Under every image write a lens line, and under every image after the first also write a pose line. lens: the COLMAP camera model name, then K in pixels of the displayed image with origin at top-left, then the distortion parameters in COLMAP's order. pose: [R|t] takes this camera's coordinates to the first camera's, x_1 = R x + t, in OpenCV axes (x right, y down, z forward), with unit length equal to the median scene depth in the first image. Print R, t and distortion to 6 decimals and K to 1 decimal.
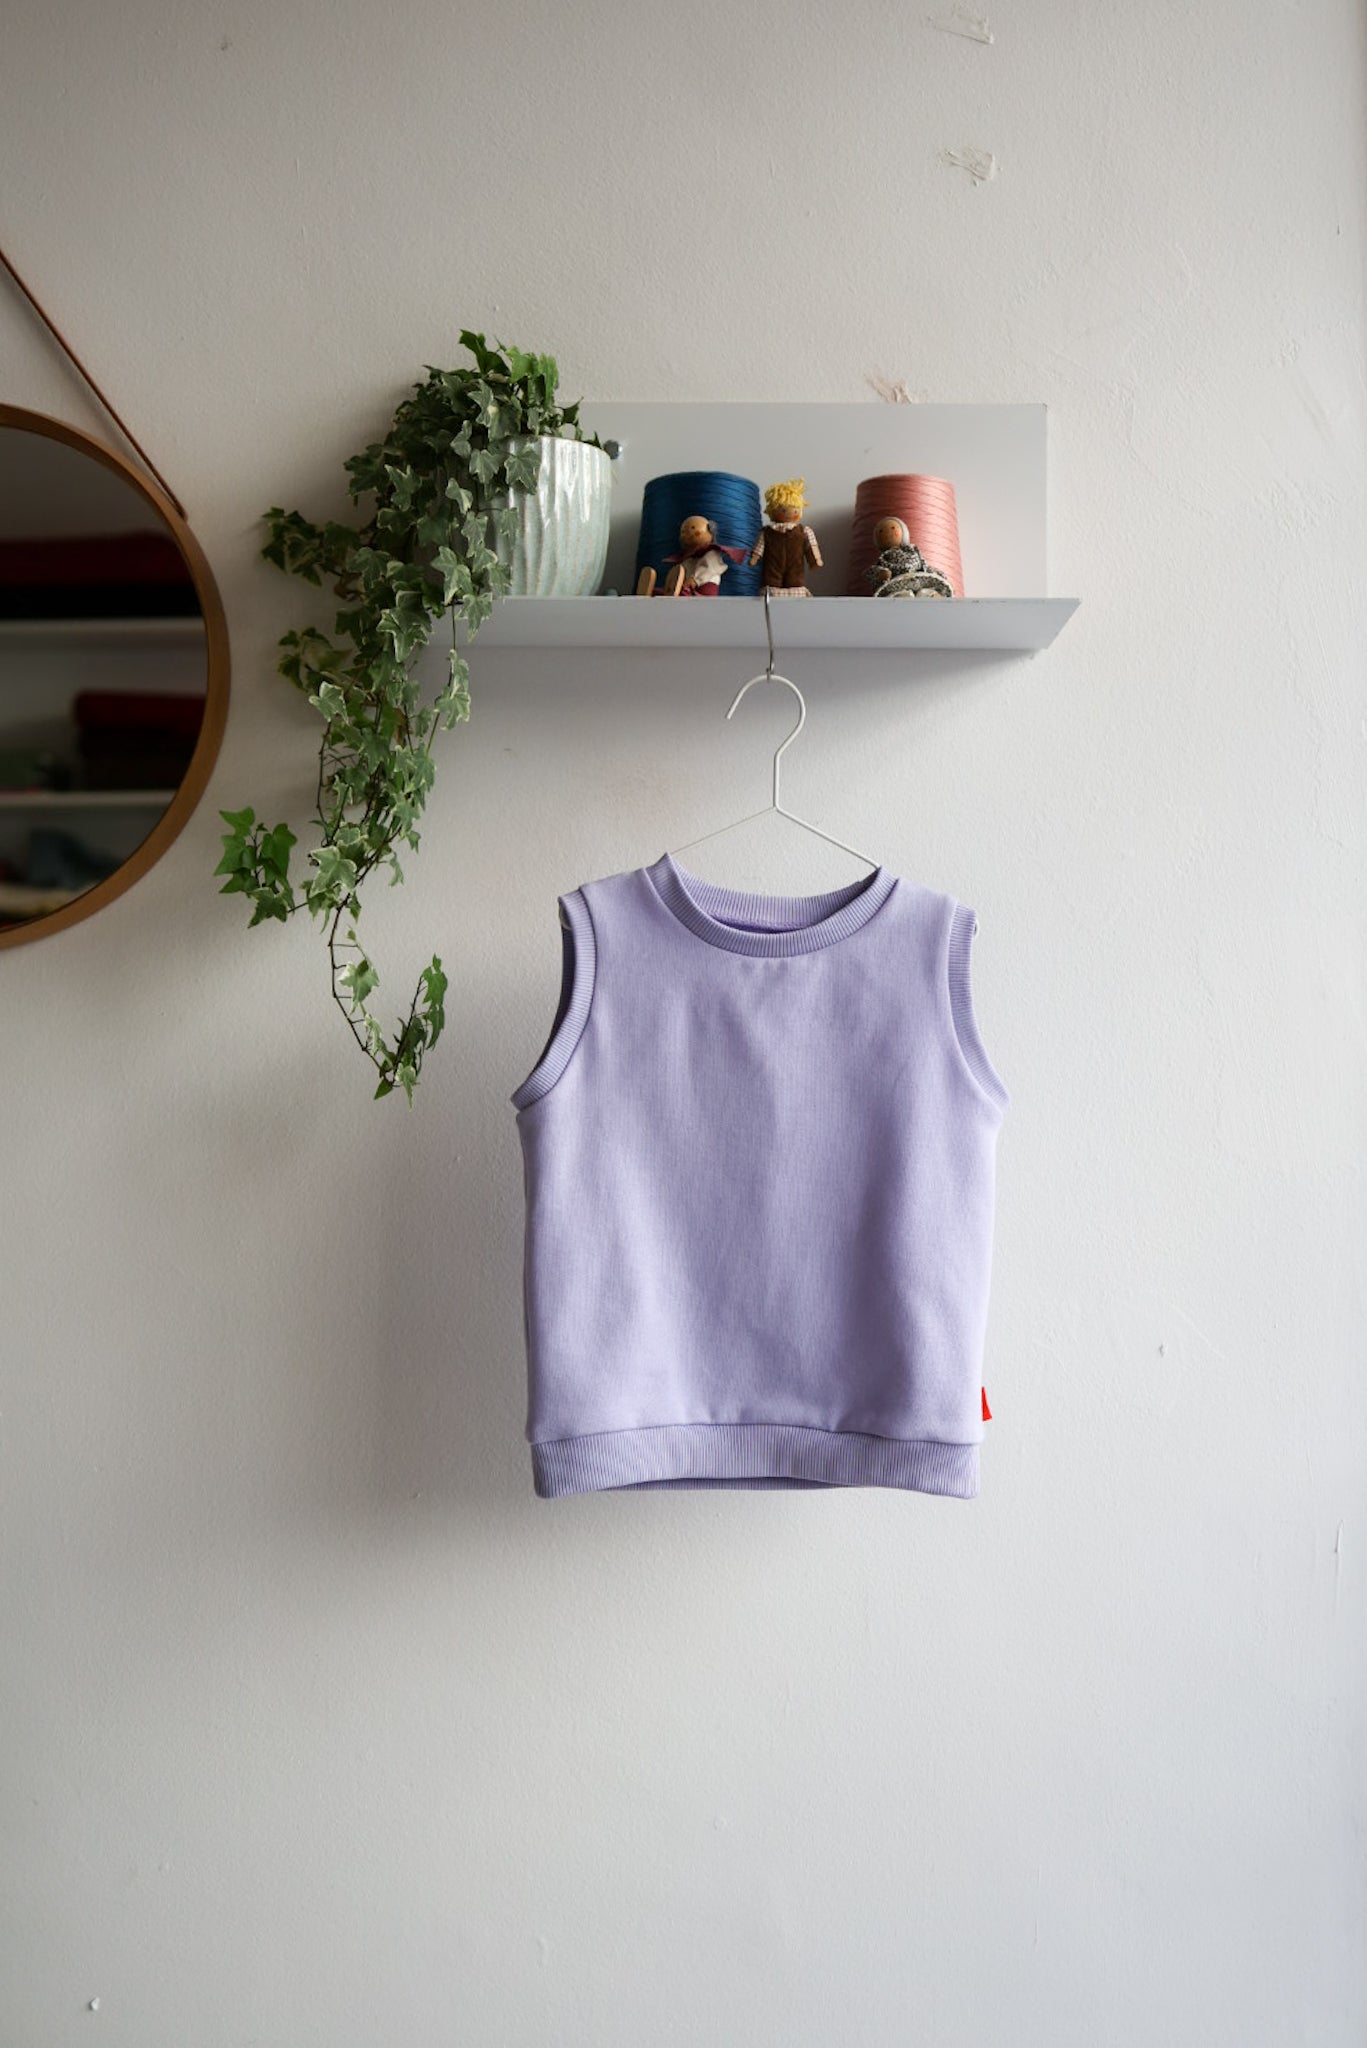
lens RADIAL K [[2447.0, 0, 683.5], [0, 2447.0, 1024.0], [0, 0, 1]] dist [-0.033439, -0.027790]
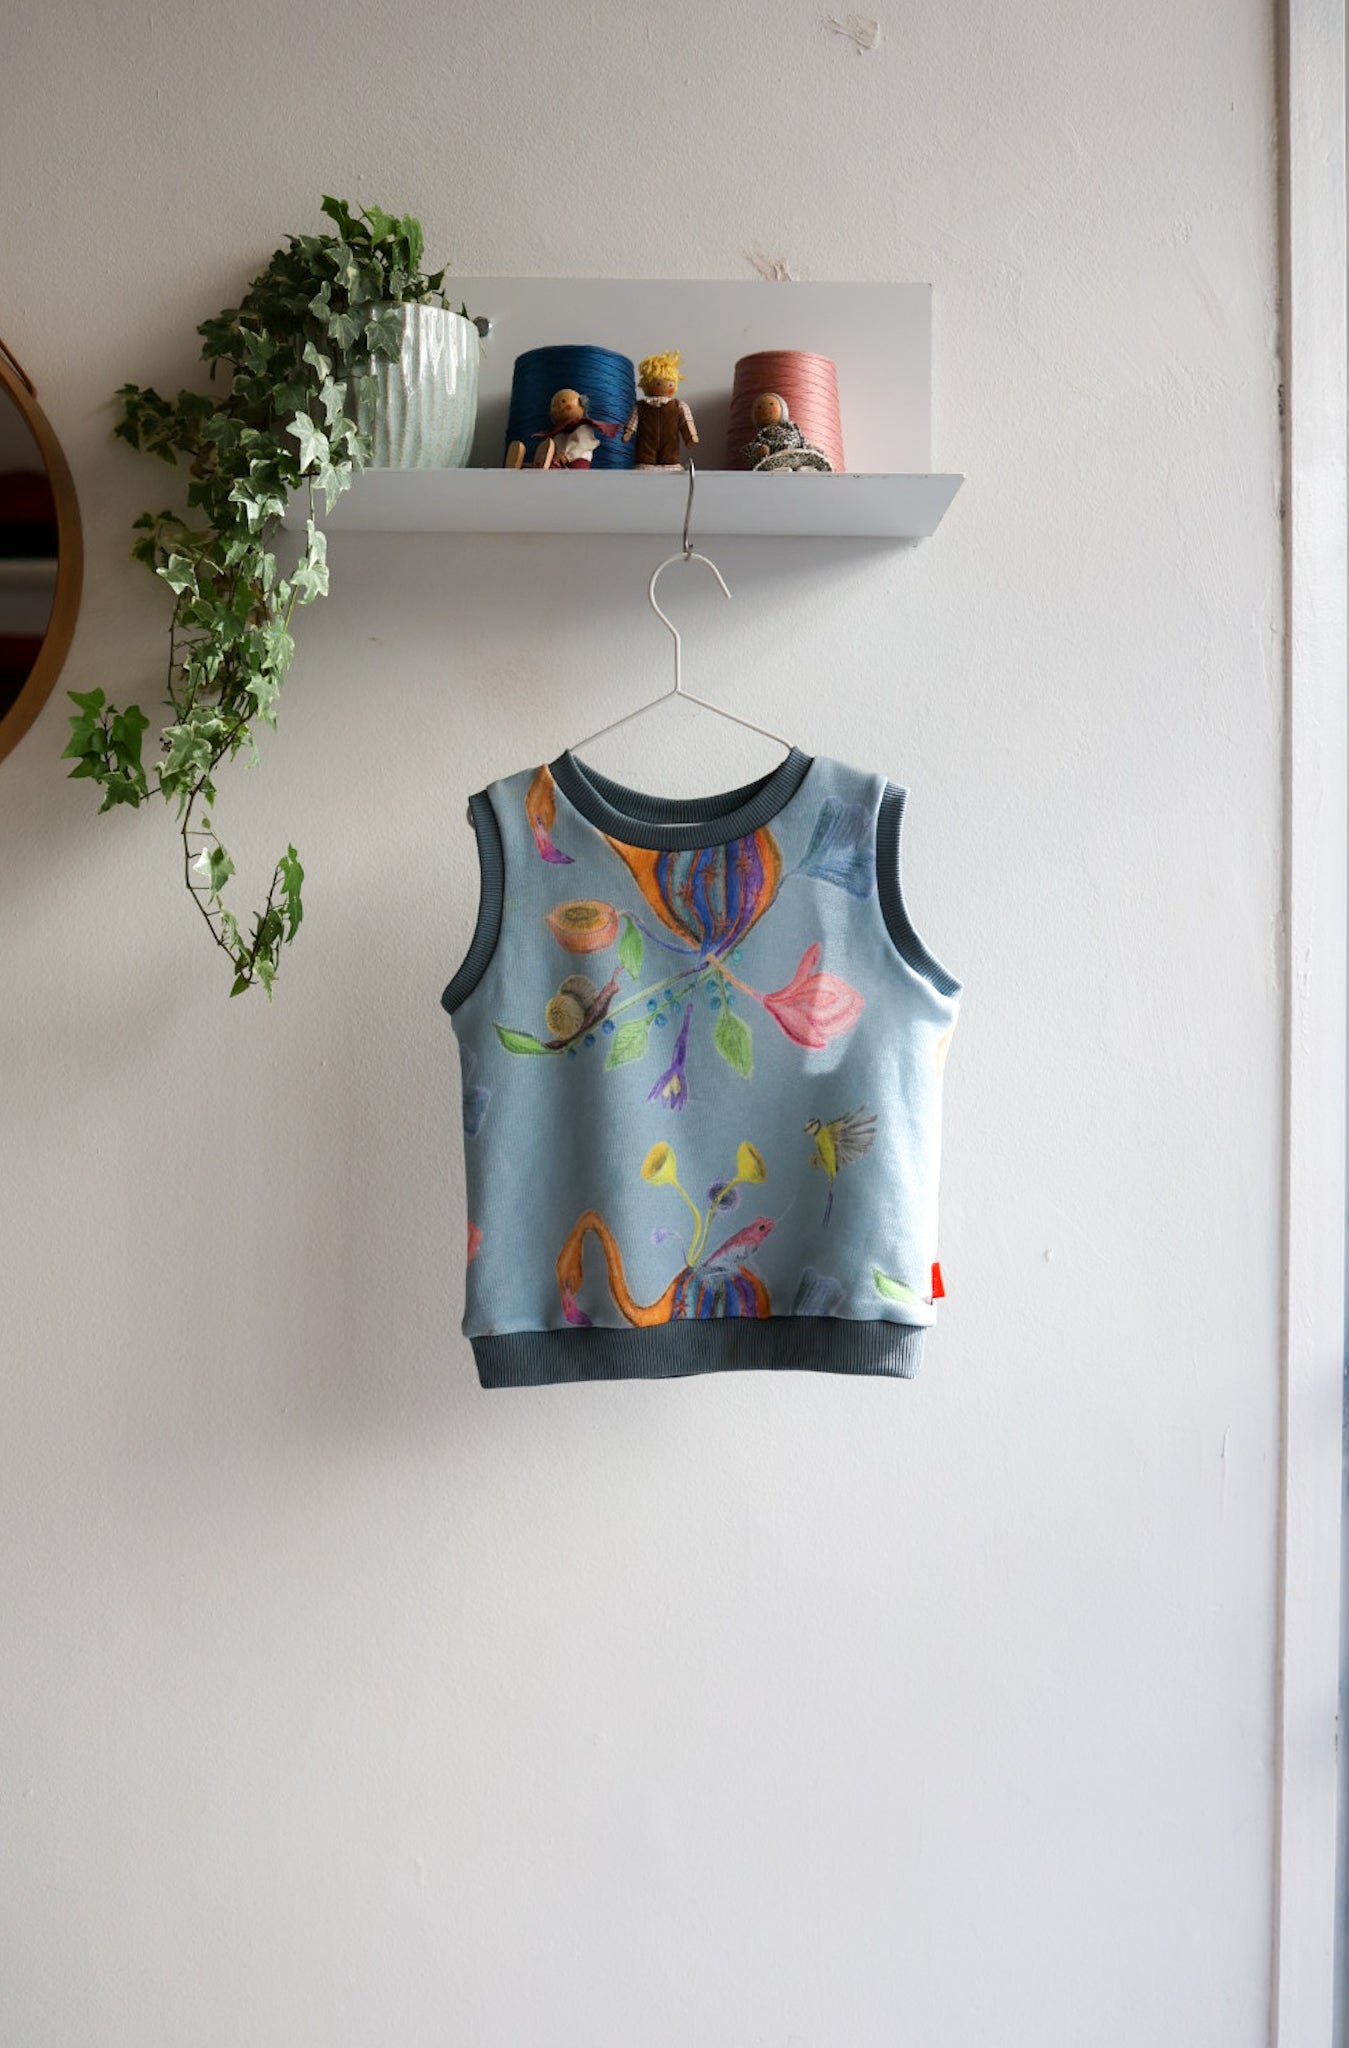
lens RADIAL K [[2401.7, 0, 674.5], [0, 2401.7, 1024.0], [0, 0, 1]] dist [-0.022969, 0.012185]
pose [[0.999167, -0.000389, 0.040812, 0.008873], [-0.000419, 0.999804, 0.019793, 0.022942], [-0.040812, -0.019793, 0.998971, 0.053410]]
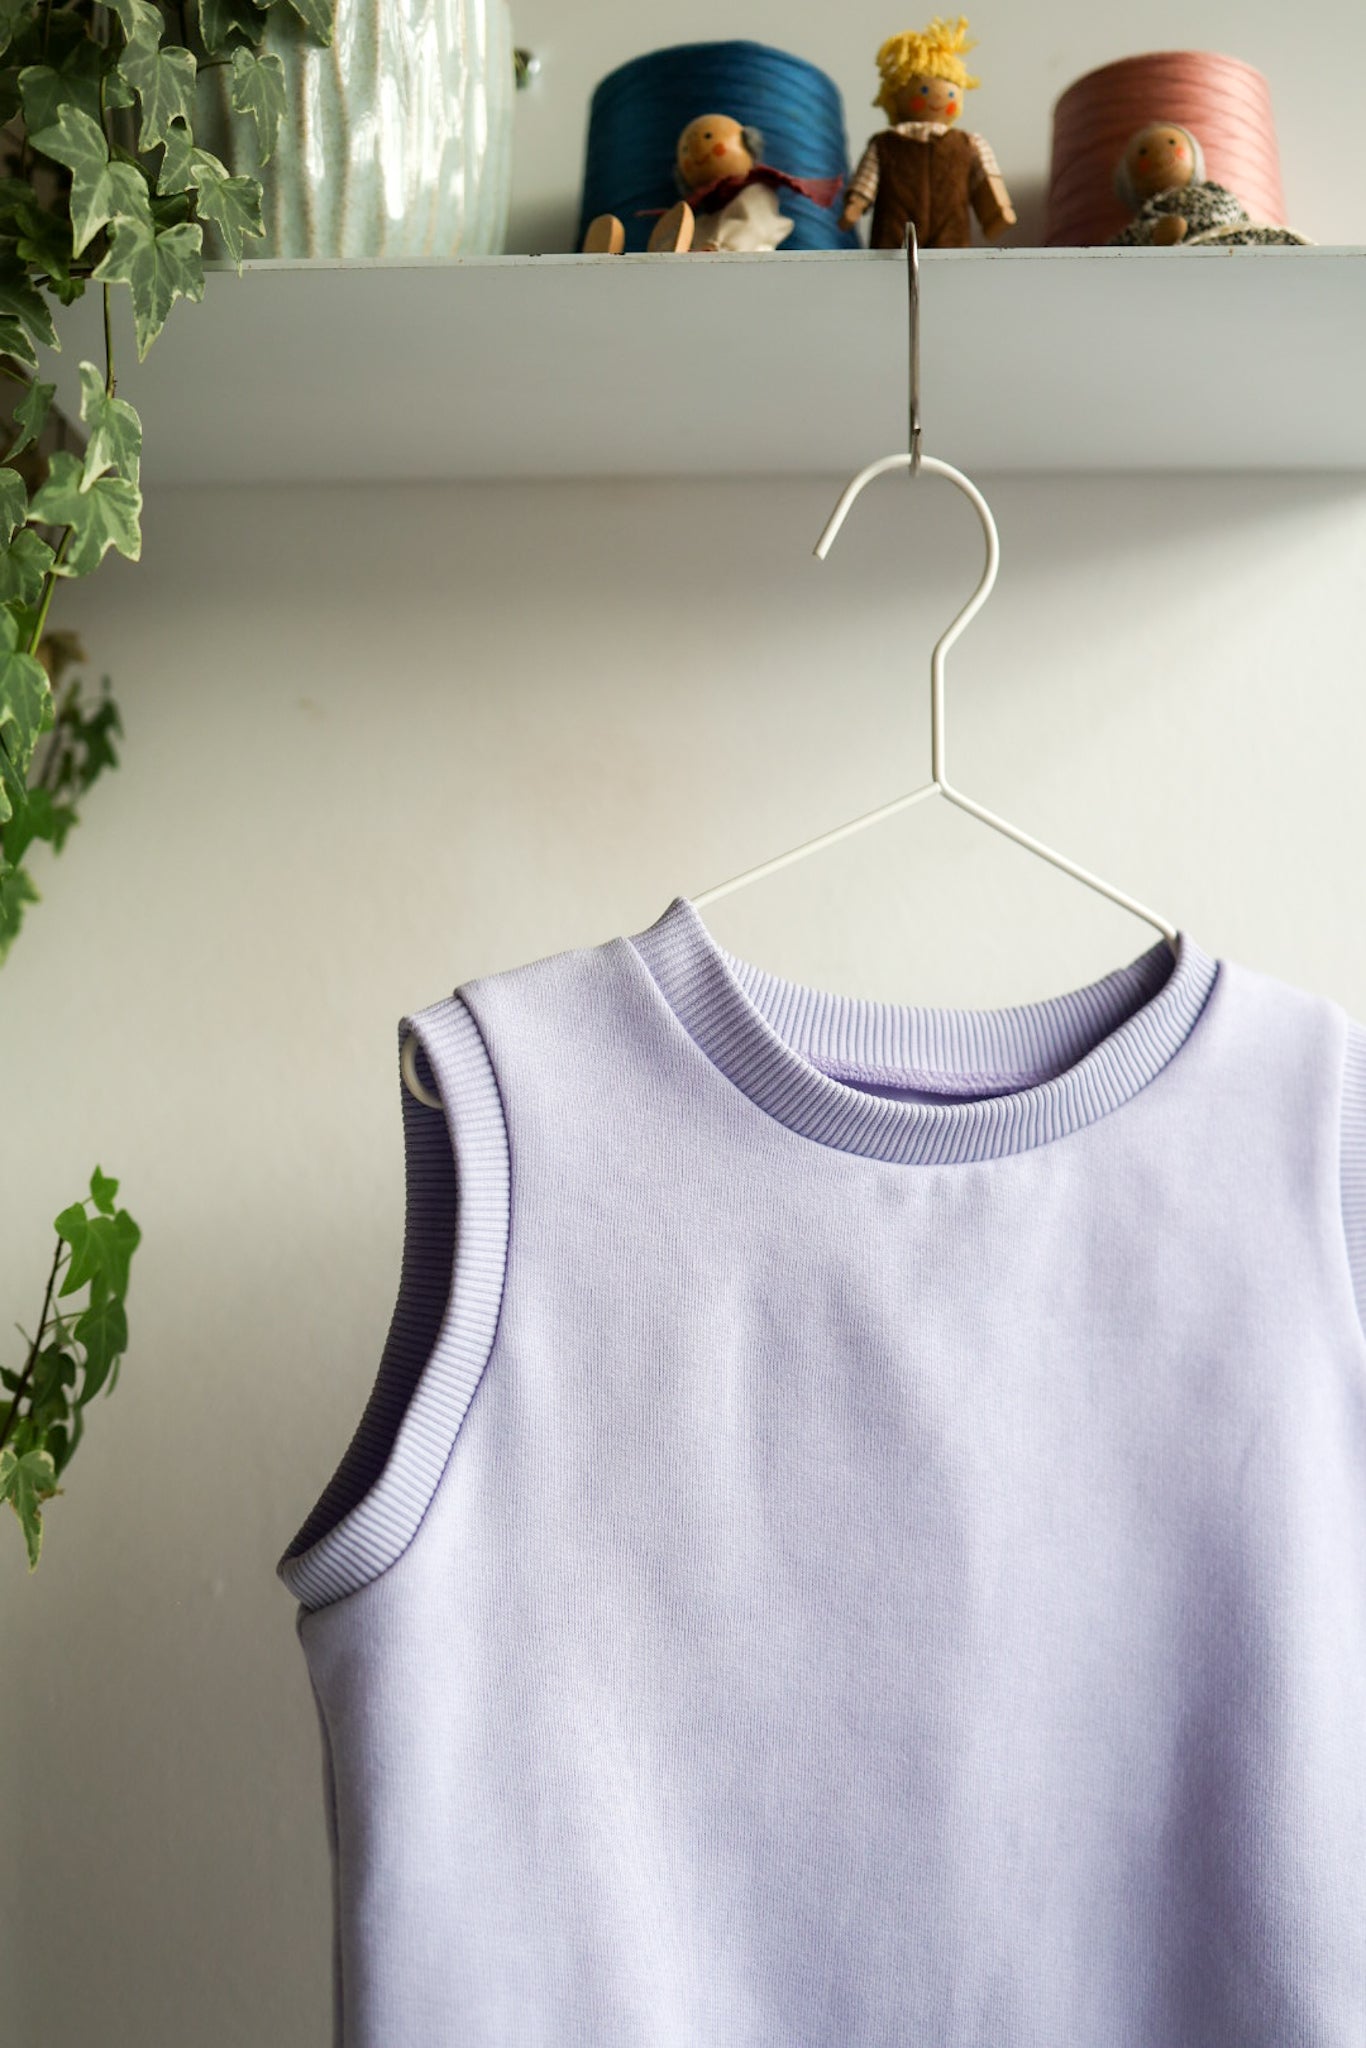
lens RADIAL K [[2447.0, 0, 683.0], [0, 2447.0, 1024.0], [0, 0, 1]] dist [-0.033439, -0.027790]
pose [[0.999324, -0.022435, 0.029130, -0.016298], [0.023580, 0.998939, -0.039564, -0.033875], [-0.028211, 0.040224, 0.998792, 0.592401]]
